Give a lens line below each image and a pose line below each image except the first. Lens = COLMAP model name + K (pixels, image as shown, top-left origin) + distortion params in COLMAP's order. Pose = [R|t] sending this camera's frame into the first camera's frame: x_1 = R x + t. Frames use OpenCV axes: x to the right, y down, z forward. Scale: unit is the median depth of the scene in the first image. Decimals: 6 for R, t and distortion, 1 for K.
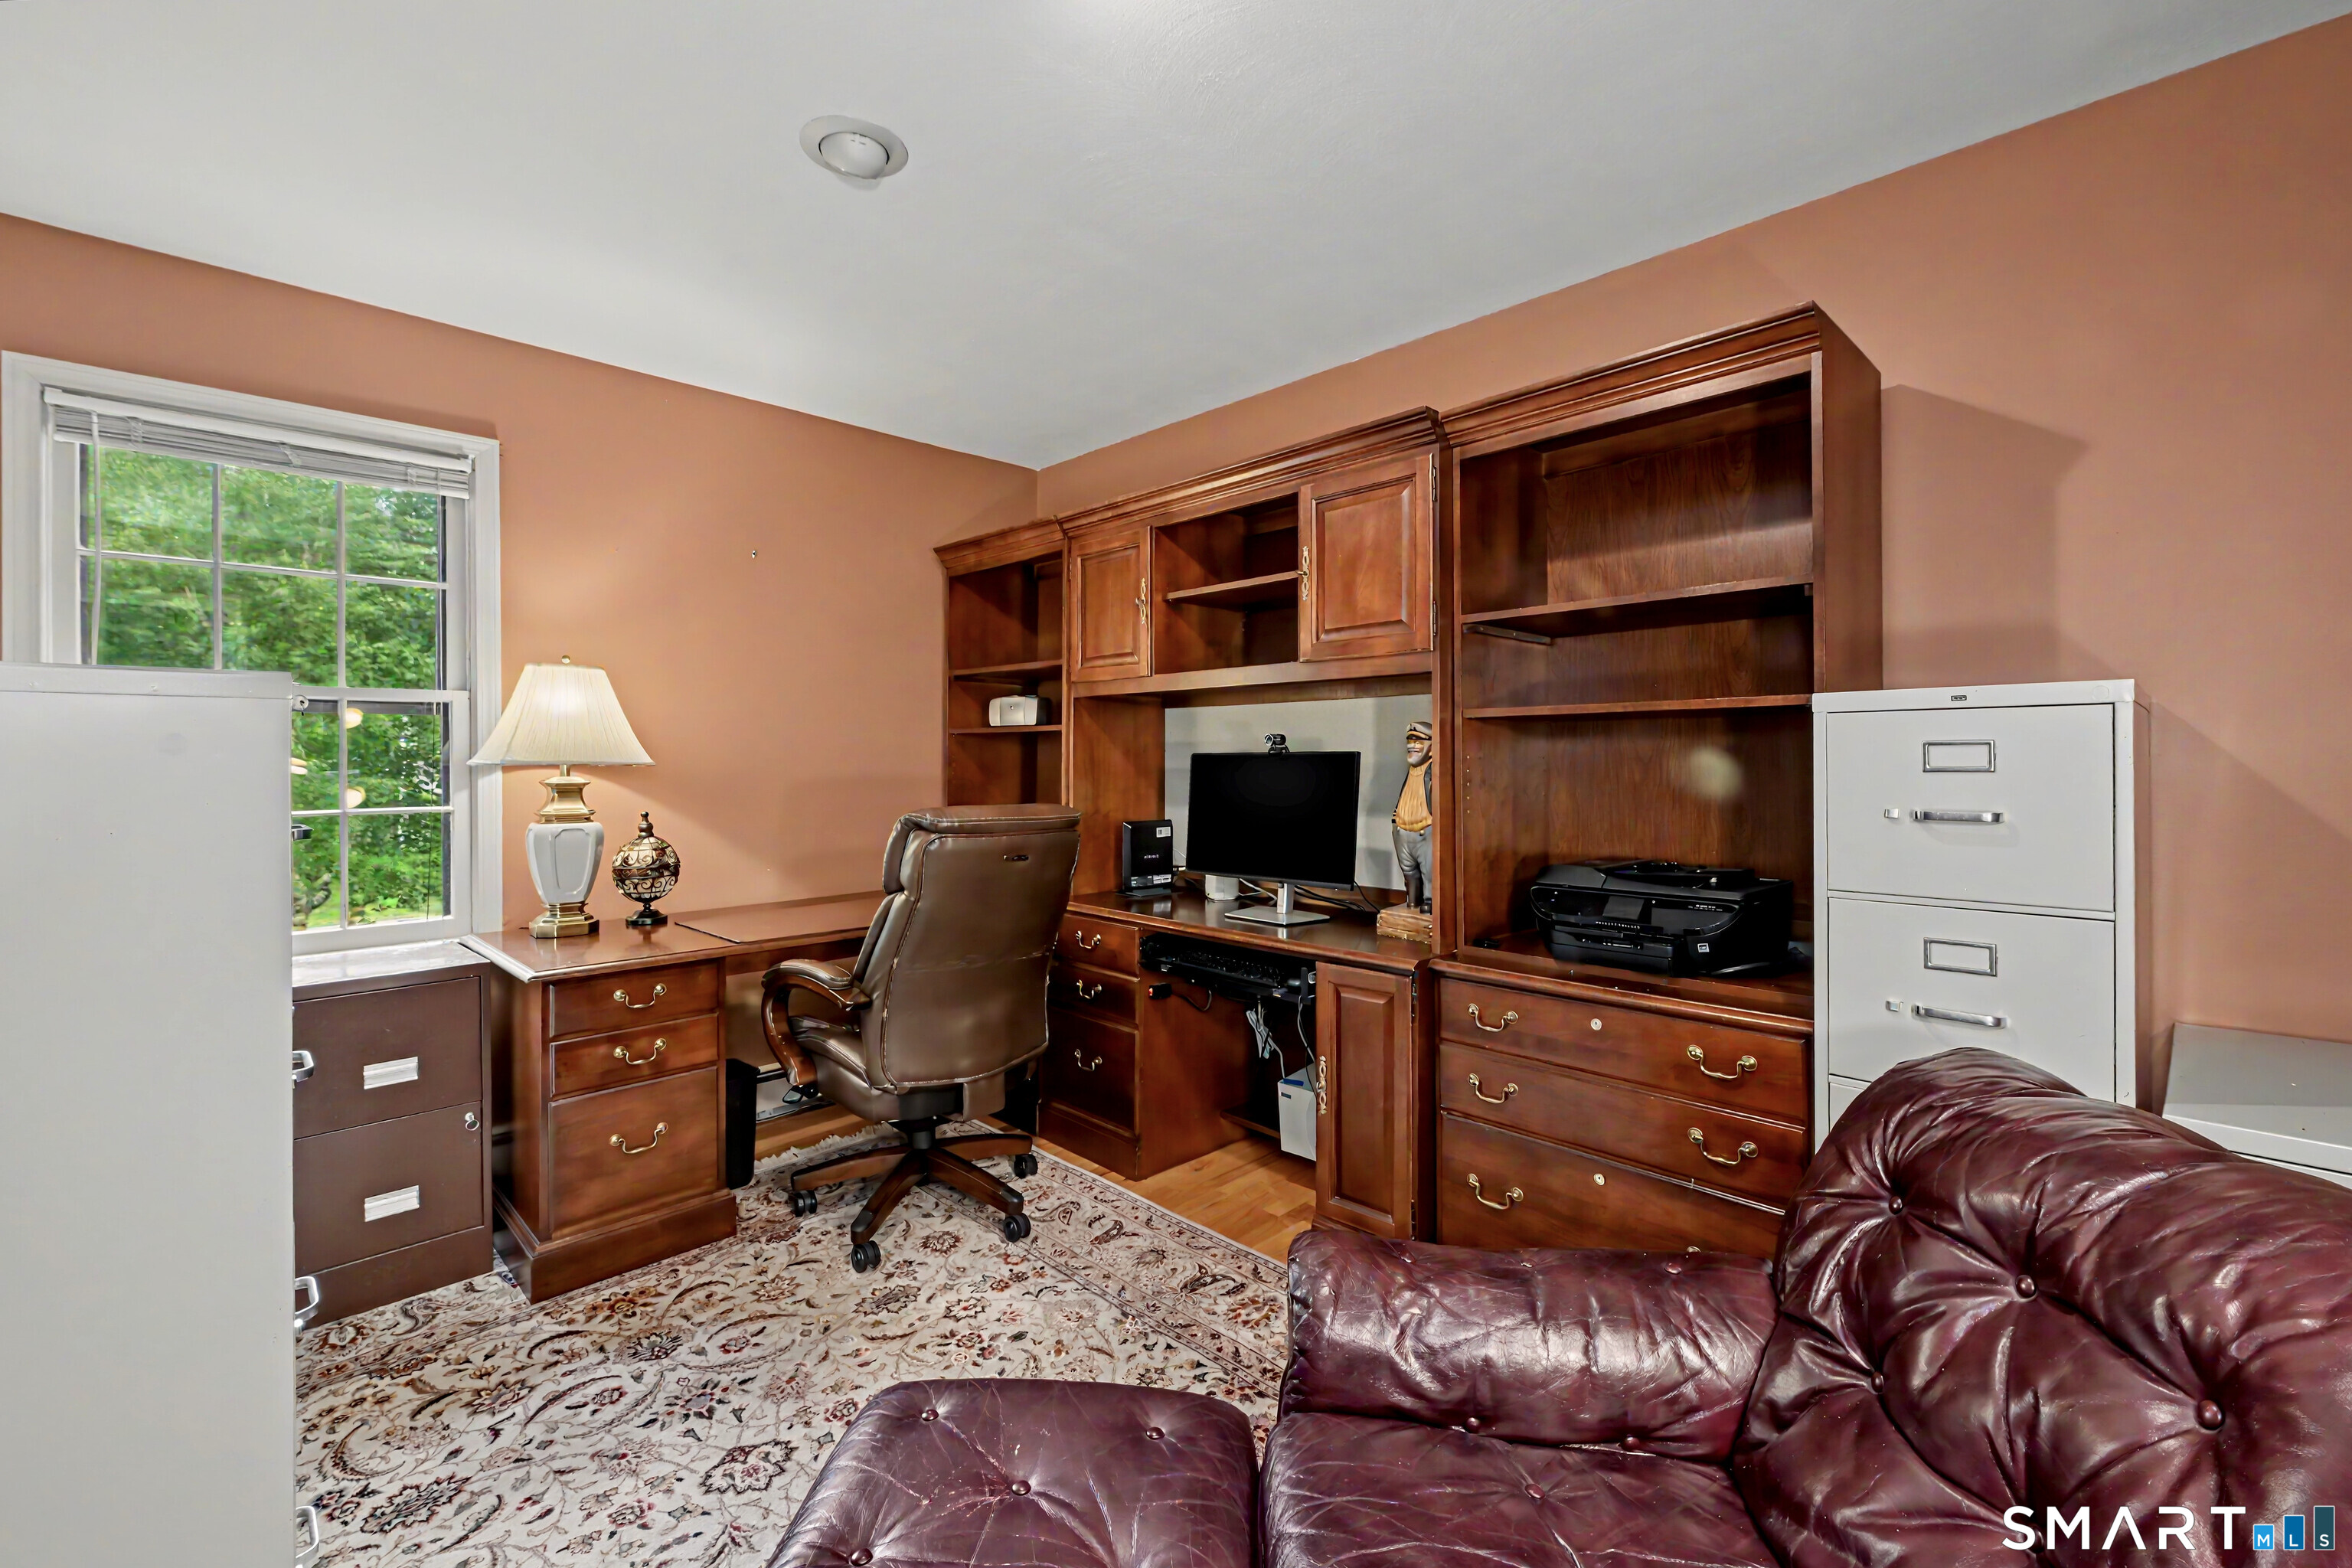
lens RADIAL K [[970.7, 0, 1168.2], [0, 970.7, 775.4], [0, 0, 1]] dist [-0.004269, -0.000556]
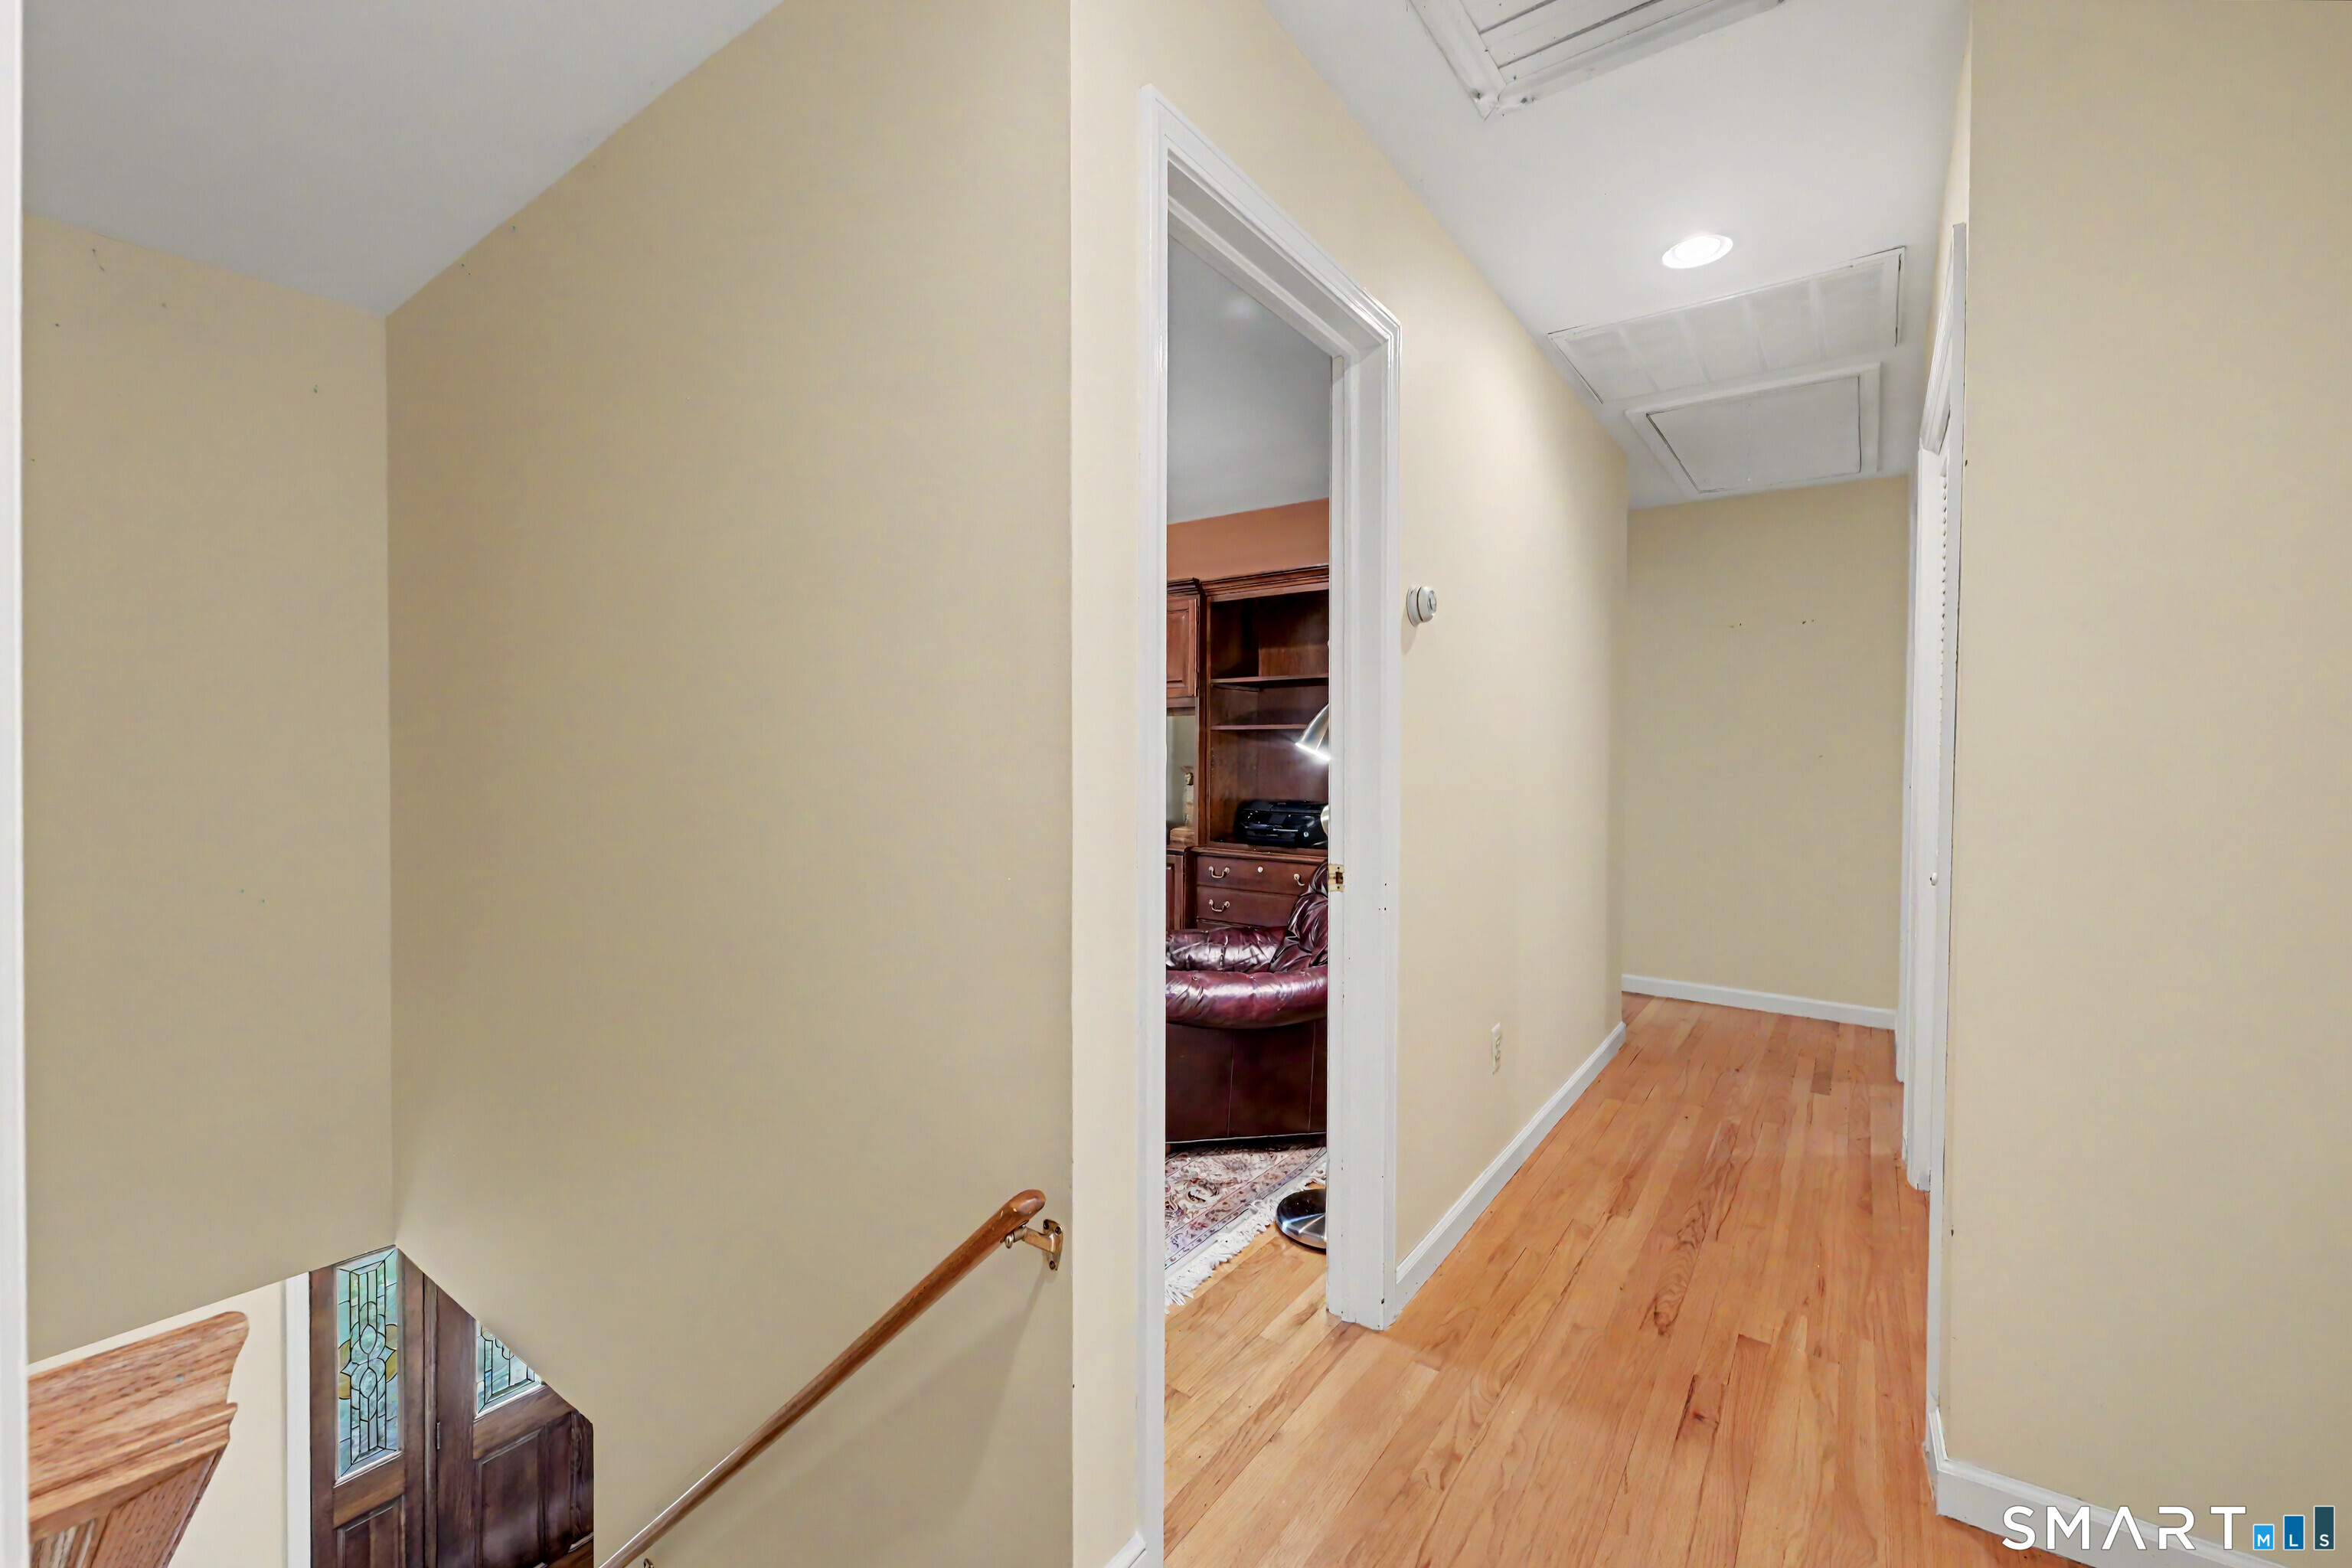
lens RADIAL K [[970.7, 0, 1174.9], [0, 970.7, 778.5], [0, 0, 1]] dist [-0.004269, -0.000556]
pose [[0.986907, 0.003687, 0.161248, -0.097572], [-0.005325, 0.999939, 0.009727, 0.022620], [-0.161202, -0.010458, 0.986866, -1.003364]]
